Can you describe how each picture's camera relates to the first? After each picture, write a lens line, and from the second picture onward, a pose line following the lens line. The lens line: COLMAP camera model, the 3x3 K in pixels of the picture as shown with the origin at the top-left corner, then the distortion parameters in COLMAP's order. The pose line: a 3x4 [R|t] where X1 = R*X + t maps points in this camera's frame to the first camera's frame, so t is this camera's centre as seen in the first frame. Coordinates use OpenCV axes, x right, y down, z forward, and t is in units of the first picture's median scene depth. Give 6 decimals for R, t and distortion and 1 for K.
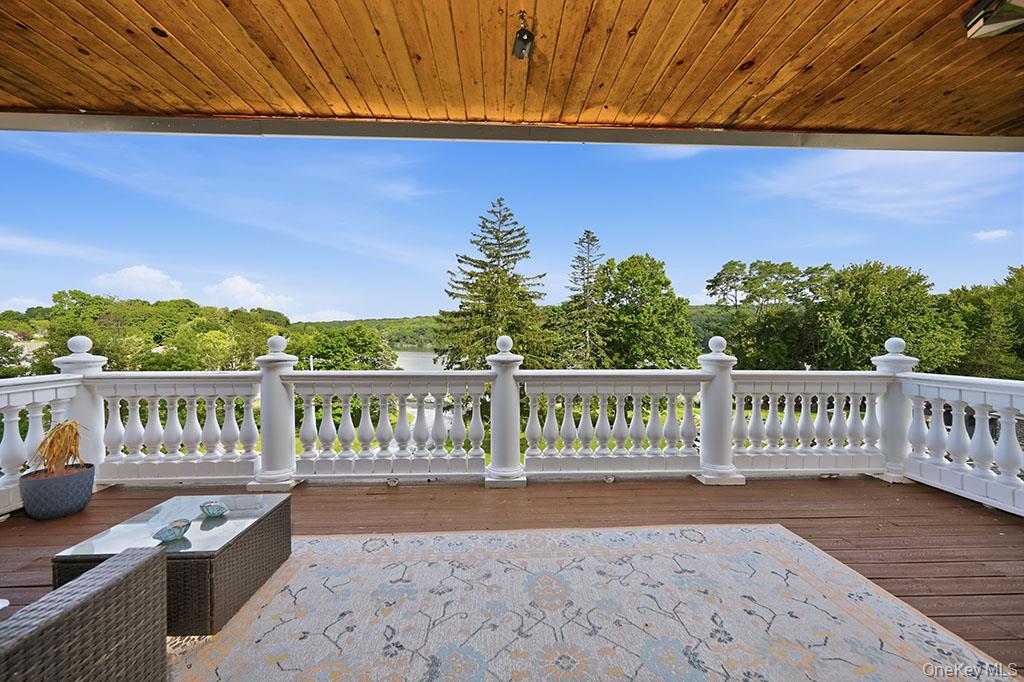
lens RADIAL K [[417.5, 0, 513.9], [0, 417.5, 341.4], [0, 0, 1]] dist [-0.000287, 0.000174]
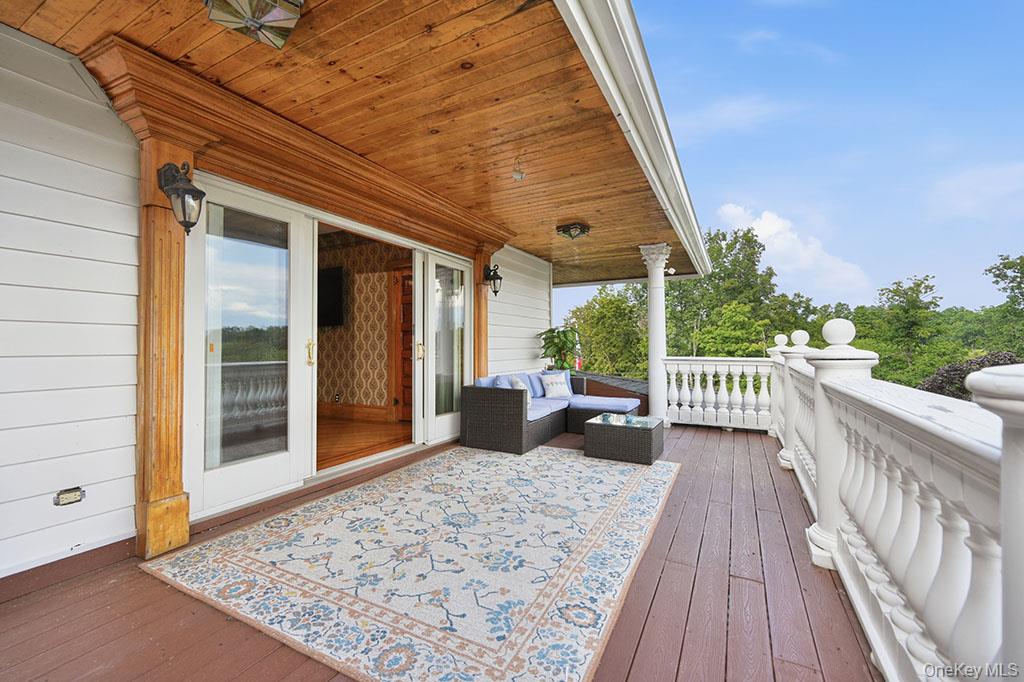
lens RADIAL K [[417.5, 0, 513.5], [0, 417.5, 340.1], [0, 0, 1]] dist [-0.000287, 0.000174]
pose [[-0.500342, -0.011108, -0.865757, 0.082121], [-0.015728, 0.999869, -0.003738, 0.002413], [0.865685, 0.011746, -0.500451, 0.095664]]
